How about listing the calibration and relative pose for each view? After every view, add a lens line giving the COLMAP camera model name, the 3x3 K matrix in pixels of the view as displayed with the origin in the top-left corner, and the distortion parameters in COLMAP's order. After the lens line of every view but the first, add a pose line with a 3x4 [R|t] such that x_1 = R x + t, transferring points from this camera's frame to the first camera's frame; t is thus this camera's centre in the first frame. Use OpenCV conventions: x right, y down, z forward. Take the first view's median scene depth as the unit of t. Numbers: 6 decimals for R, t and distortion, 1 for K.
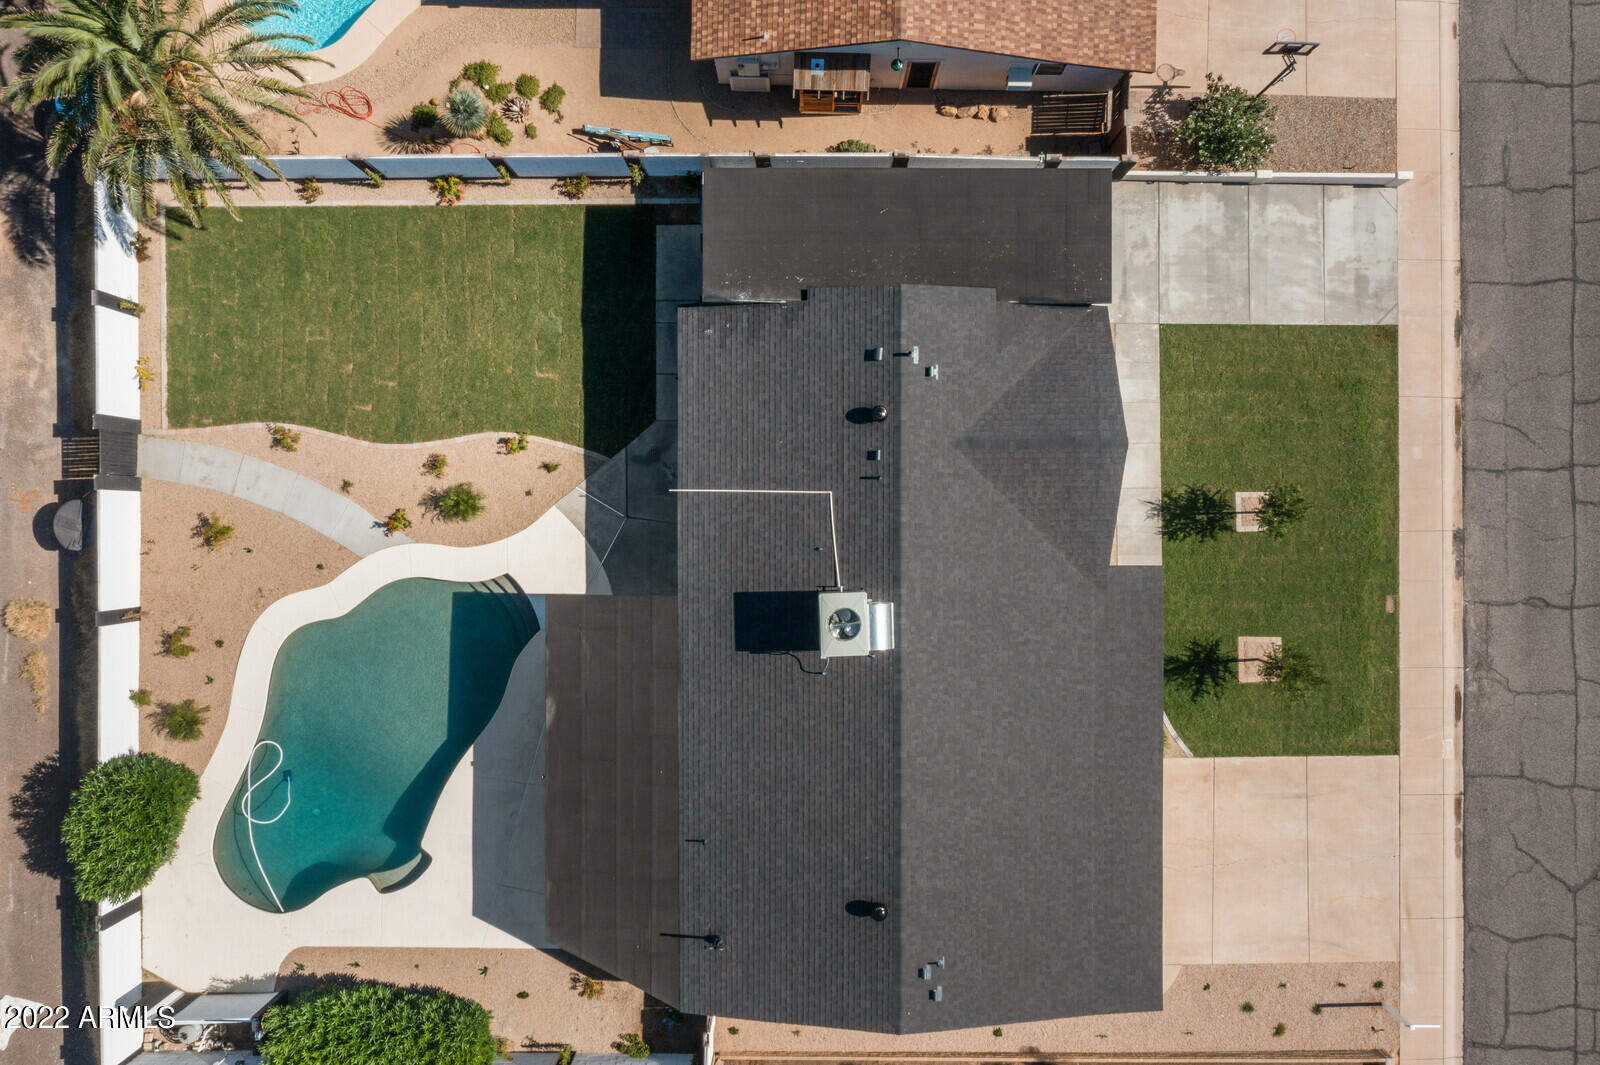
lens RADIAL K [[1243.9, 0, 802.7], [0, 1243.9, 529.1], [0, 0, 1]] dist [-0.008655, 0.002961]
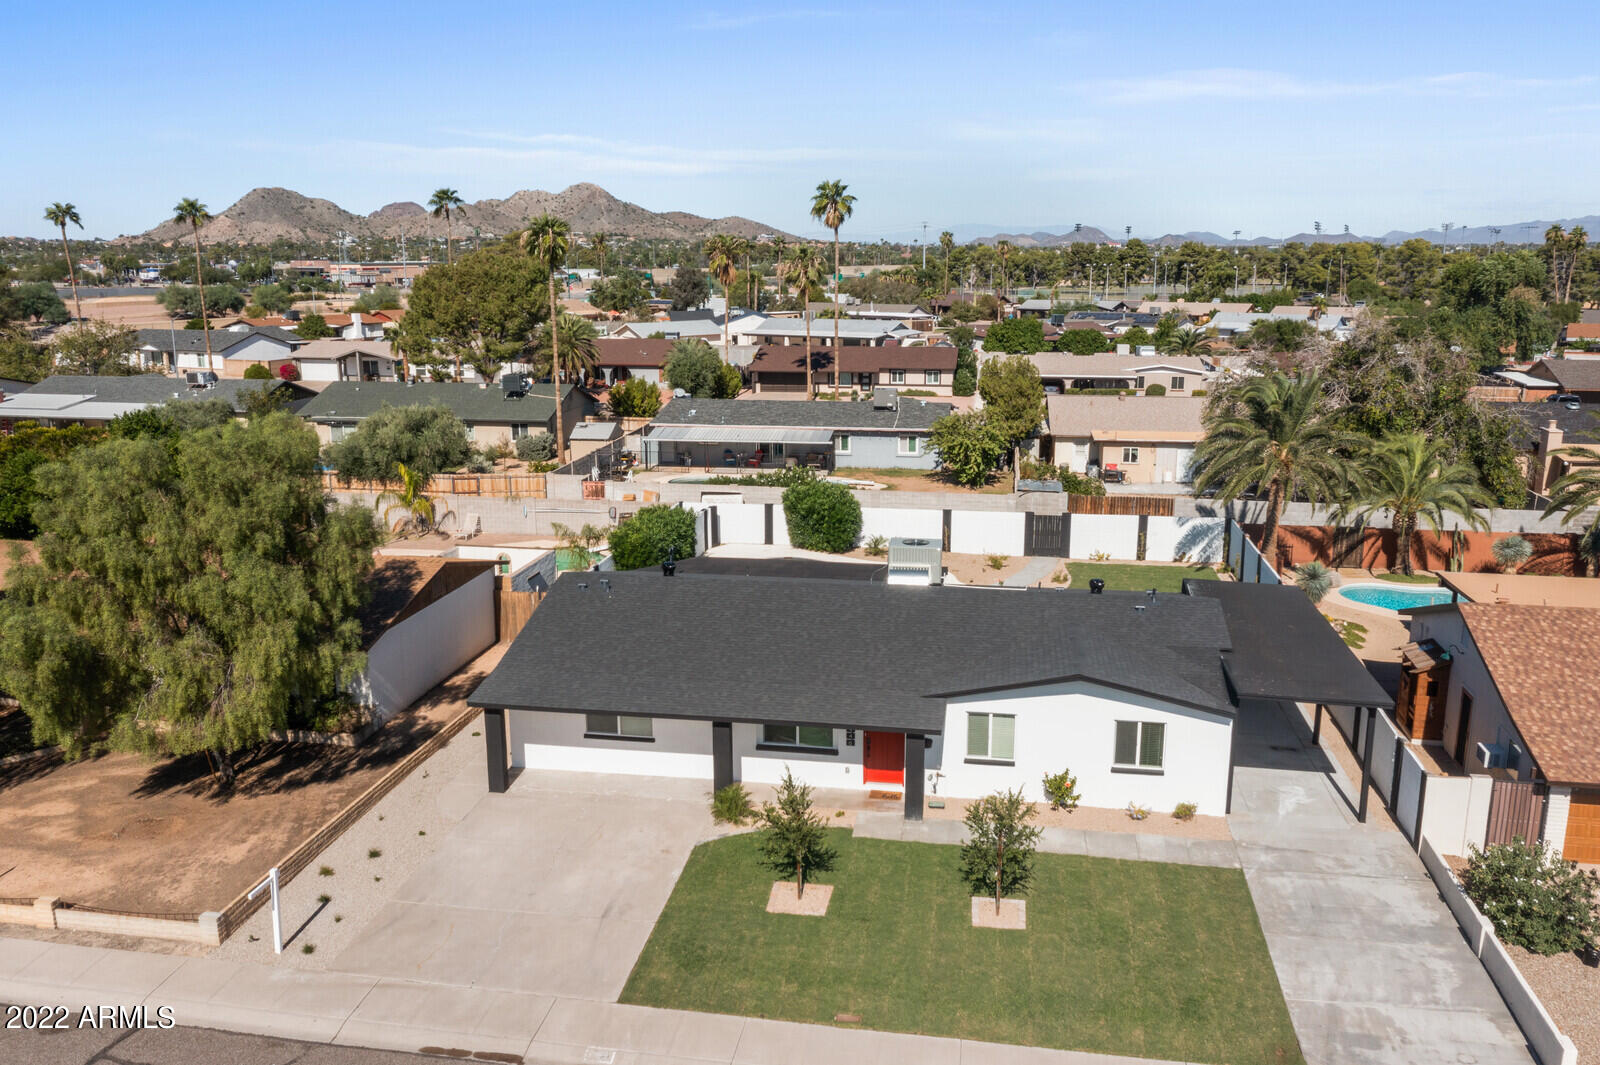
lens RADIAL K [[1243.9, 0, 802.7], [0, 1243.9, 529.1], [0, 0, 1]] dist [-0.008655, 0.002961]
pose [[-0.169827, 0.220377, -0.960517, 1.054021], [-0.985468, -0.041441, 0.164730, -0.011727], [-0.003502, 0.974534, 0.224212, 0.623034]]
